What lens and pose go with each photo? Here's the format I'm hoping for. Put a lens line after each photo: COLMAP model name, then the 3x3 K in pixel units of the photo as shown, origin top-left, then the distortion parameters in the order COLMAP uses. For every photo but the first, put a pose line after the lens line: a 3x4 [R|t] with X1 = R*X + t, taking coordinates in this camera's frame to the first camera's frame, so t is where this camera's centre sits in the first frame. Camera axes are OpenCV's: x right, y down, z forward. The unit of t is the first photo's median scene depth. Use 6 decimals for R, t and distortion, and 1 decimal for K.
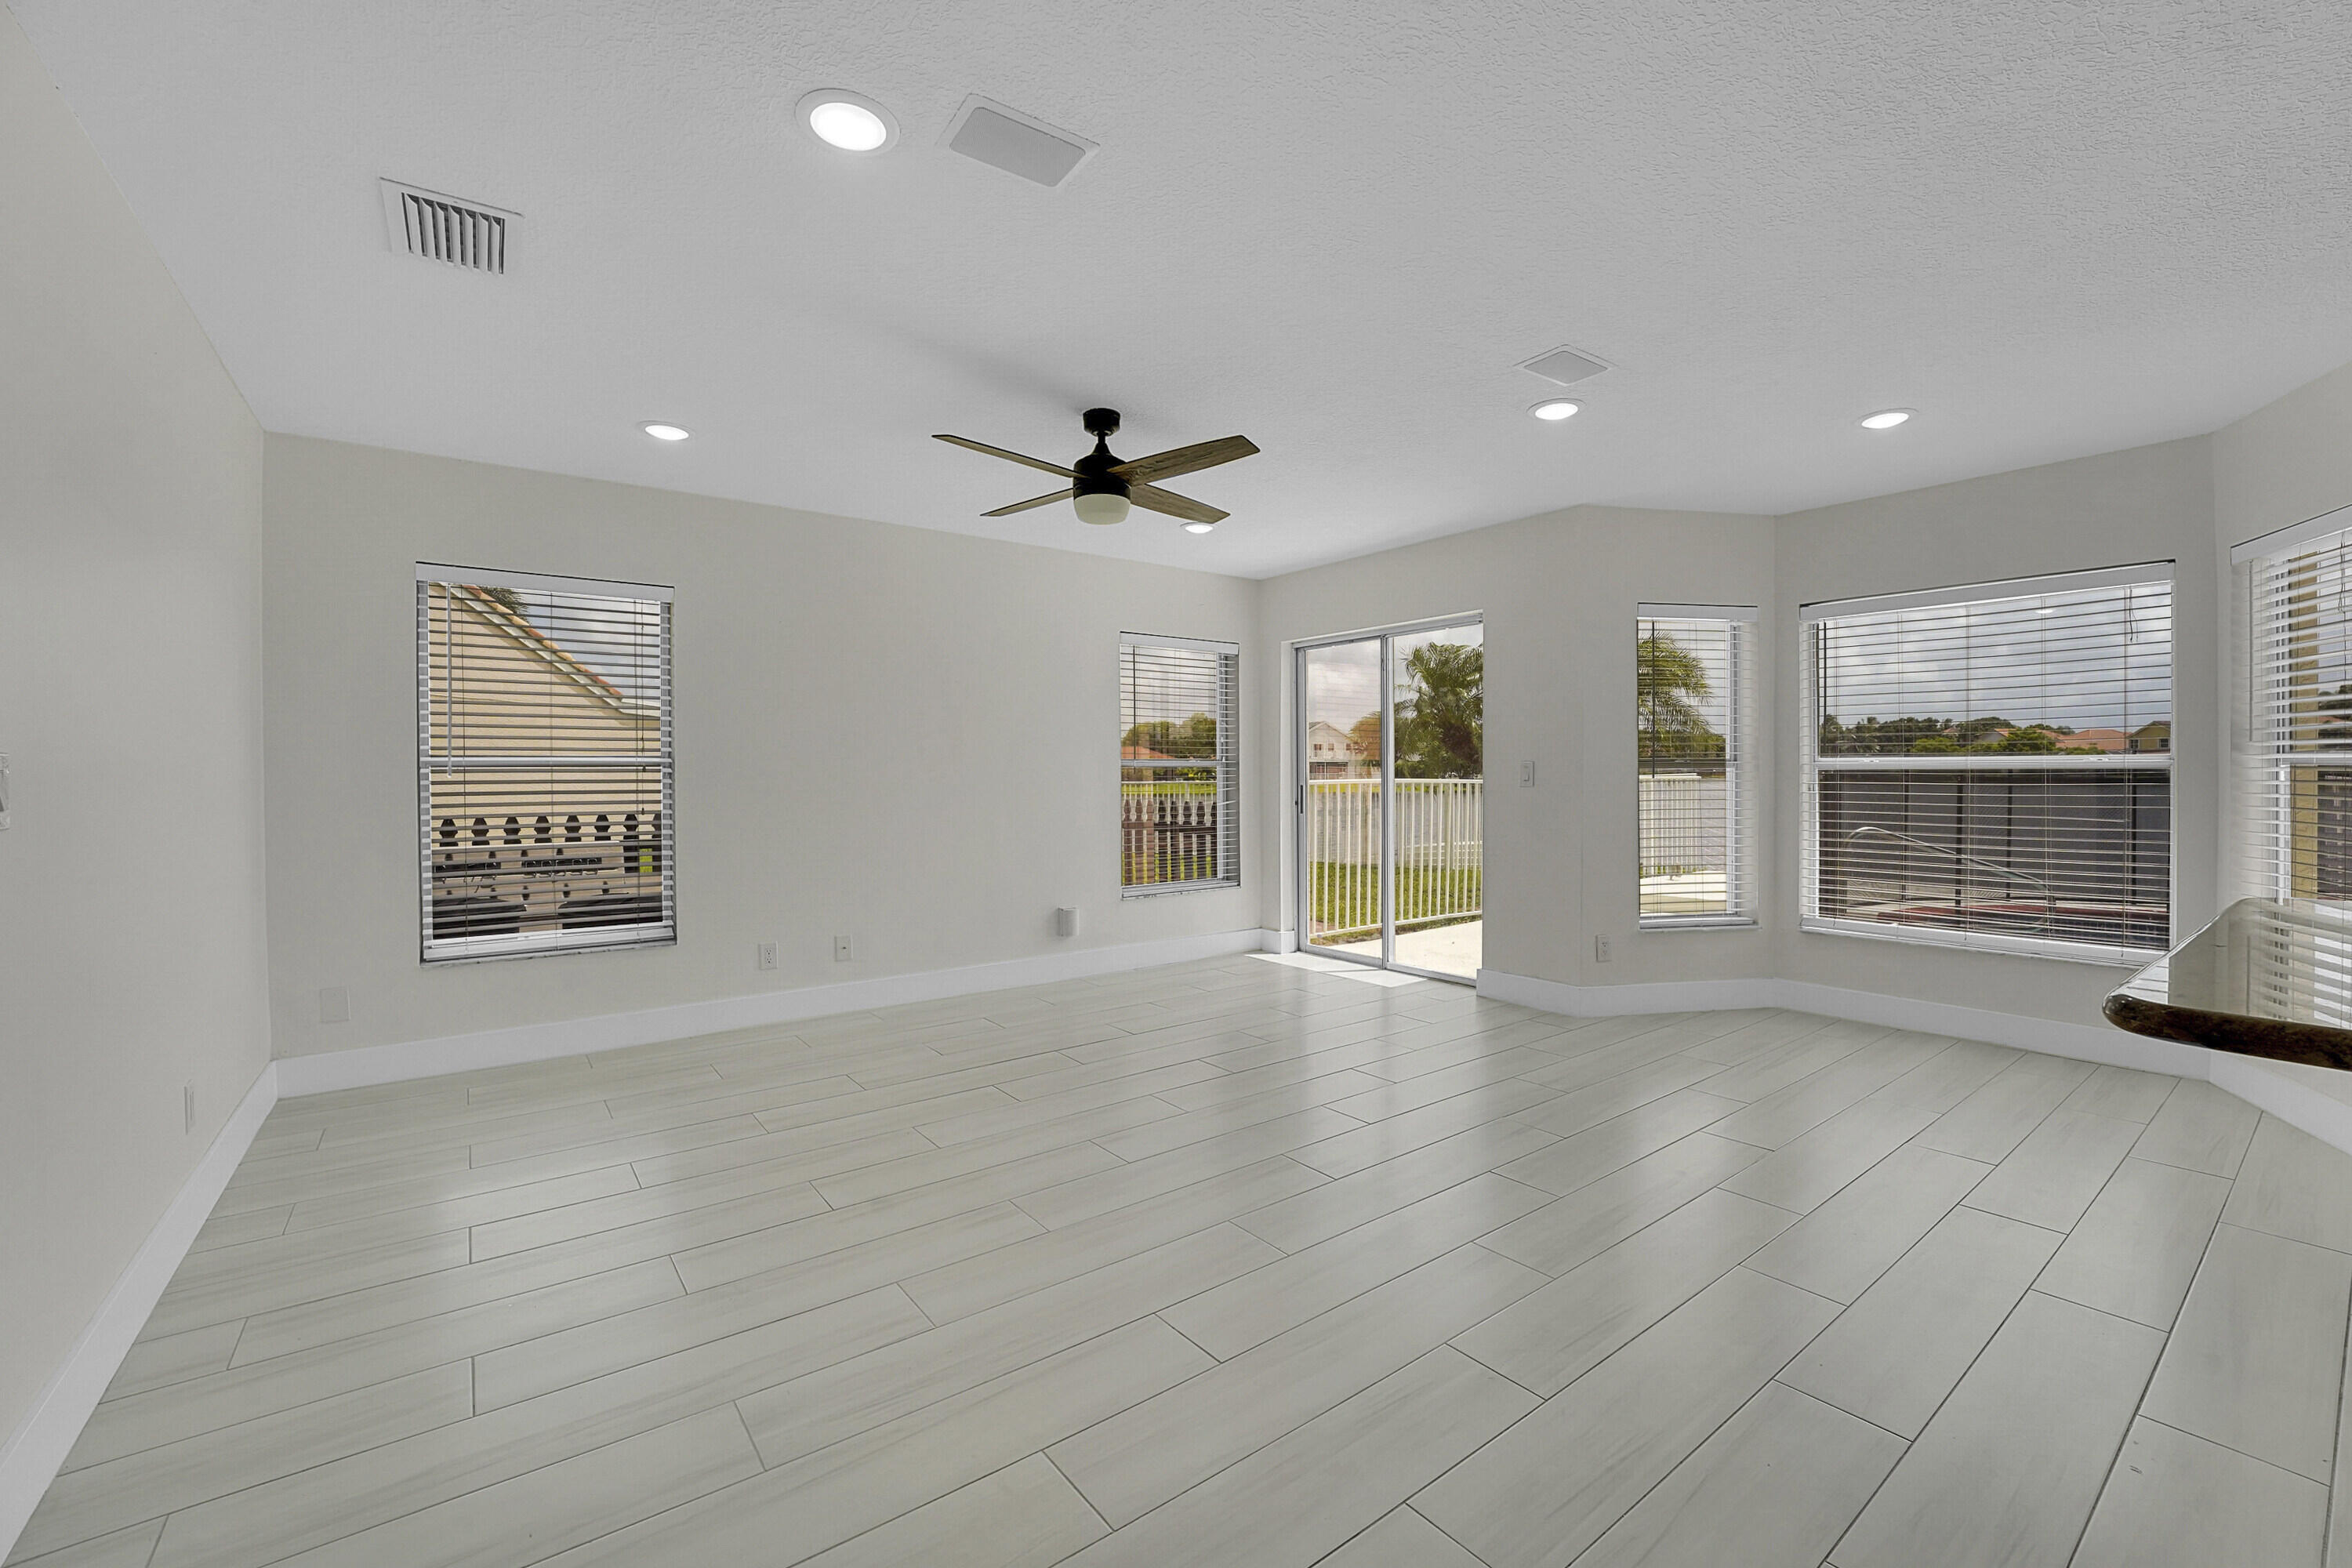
lens RADIAL K [[968.9, 0, 1192.2], [0, 968.9, 775.0], [0, 0, 1]] dist [-0.019900, -0.000707]
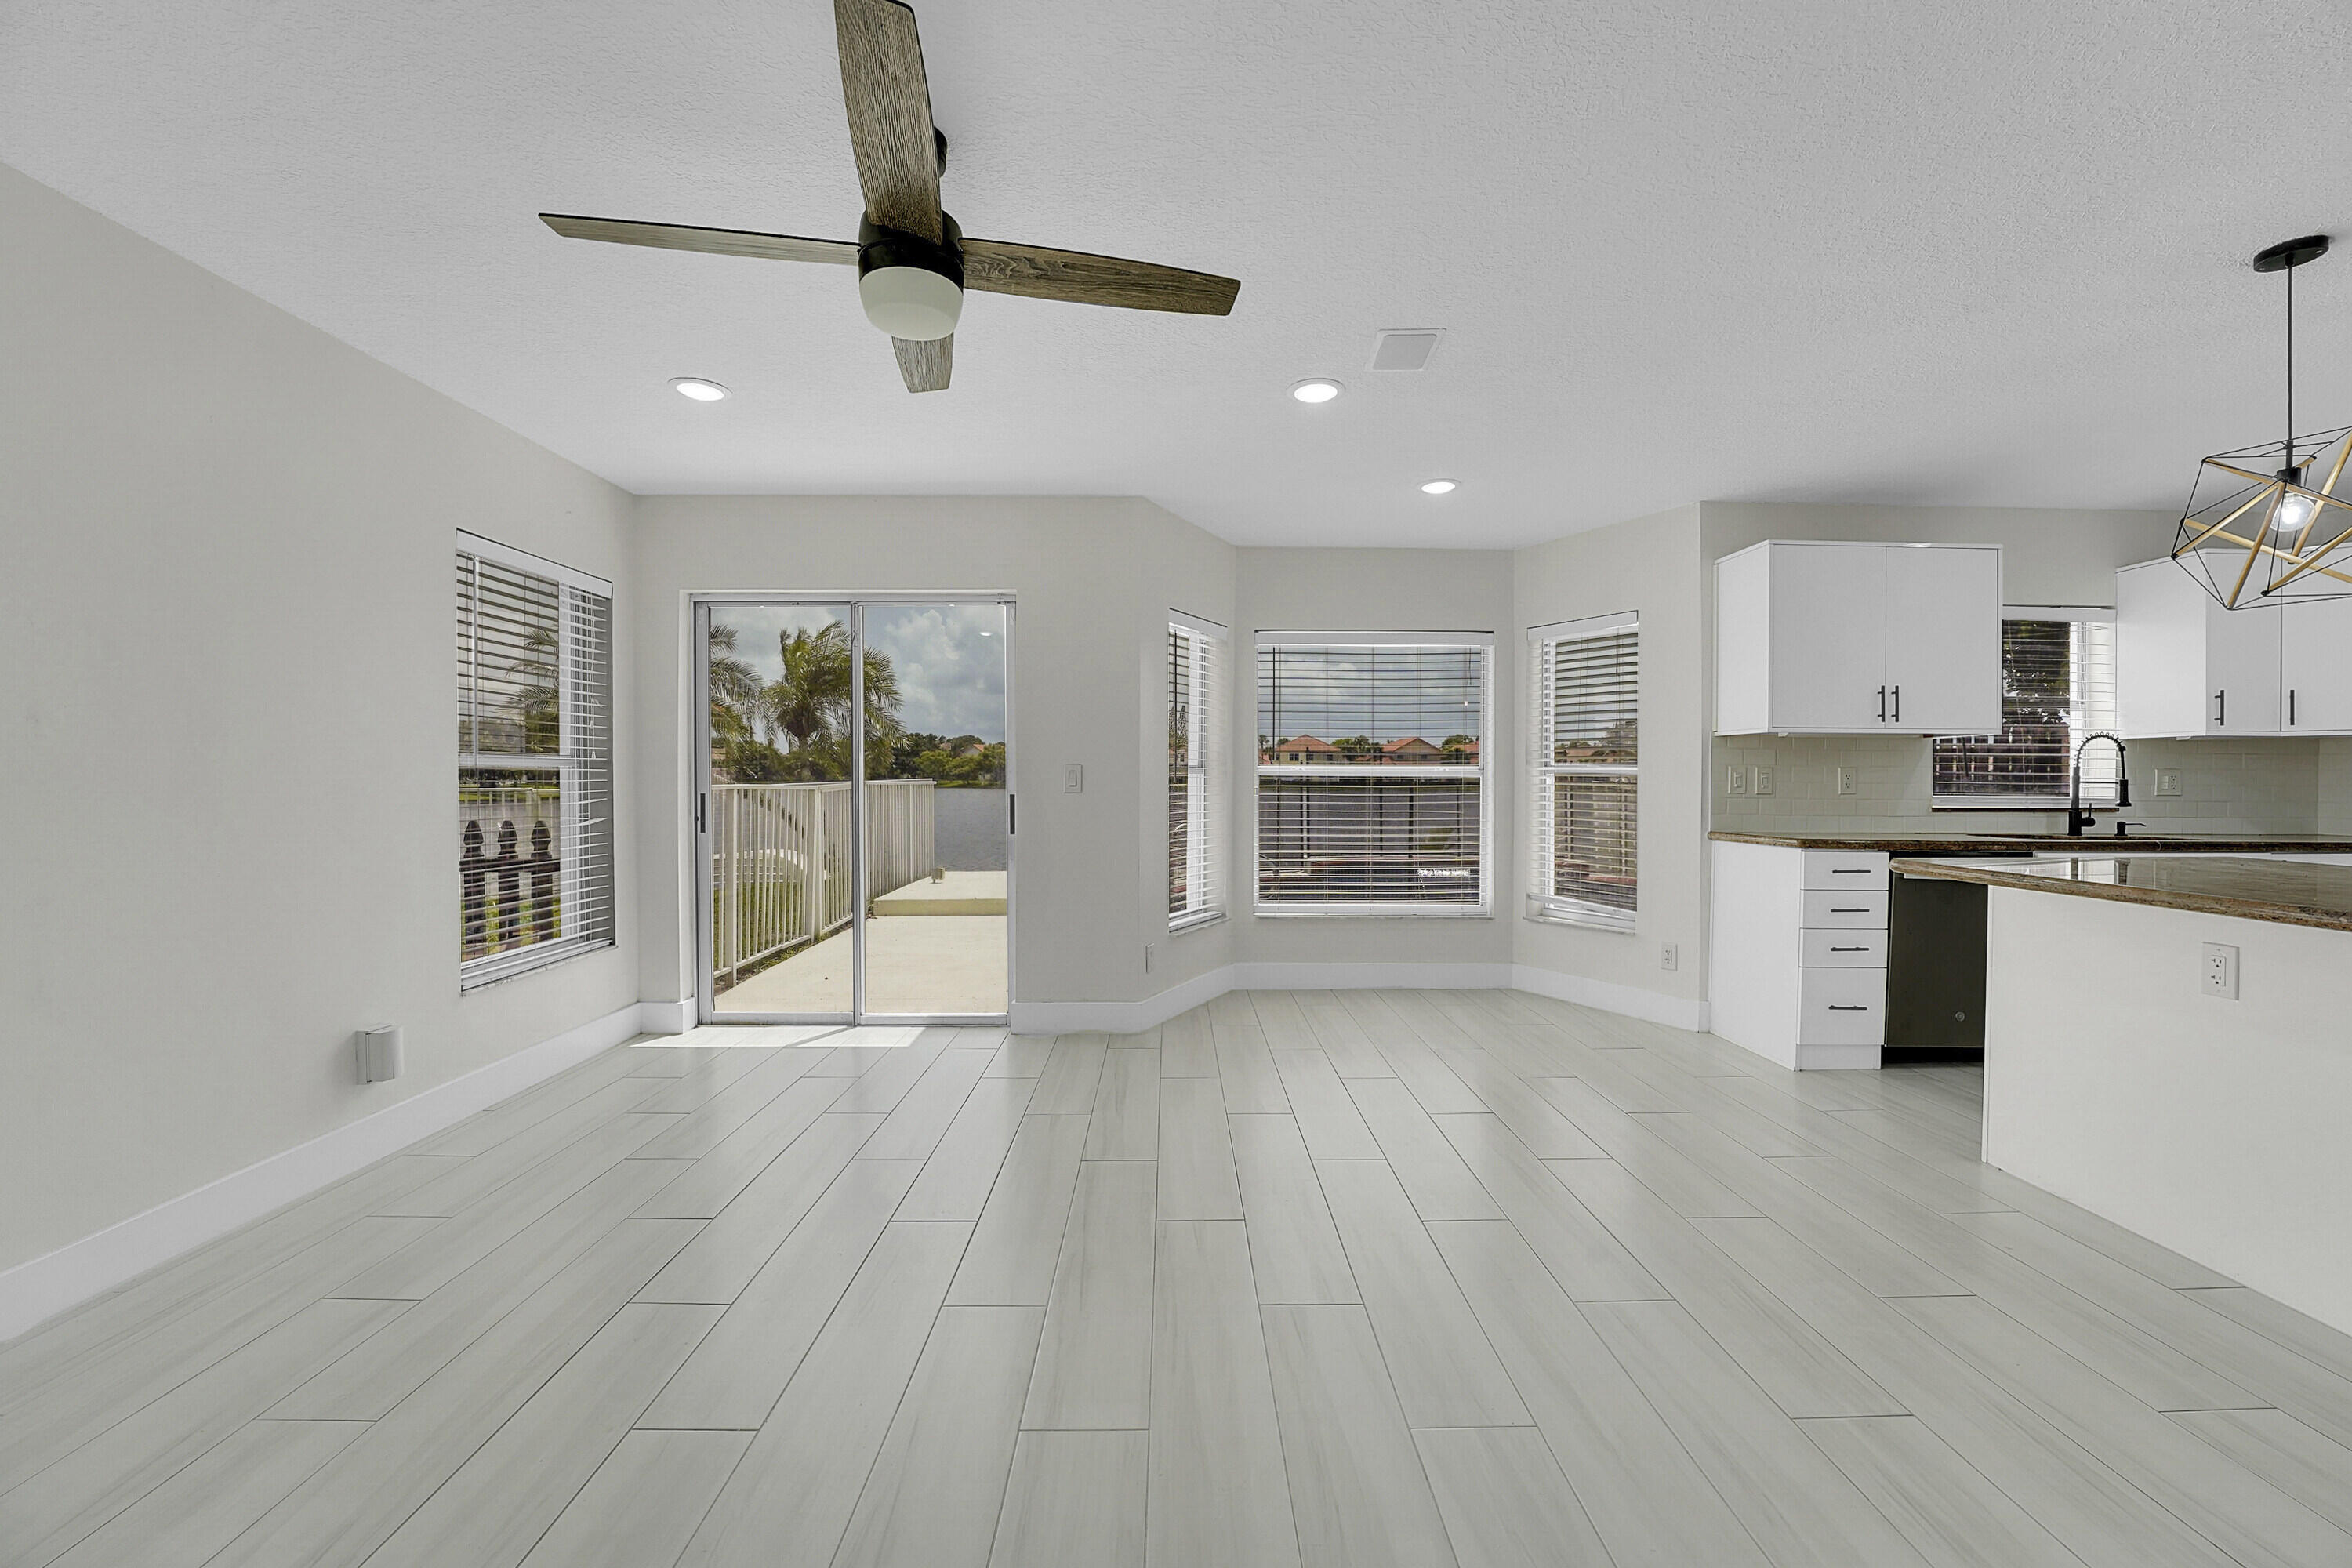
lens RADIAL K [[968.9, 0, 1180.7], [0, 968.9, 791.2], [0, 0, 1]] dist [-0.019900, -0.000707]
pose [[0.605029, -0.007514, 0.796168, -0.253955], [-0.000546, 0.999951, 0.009851, 0.001458], [-0.796203, -0.006395, 0.604995, 0.299072]]
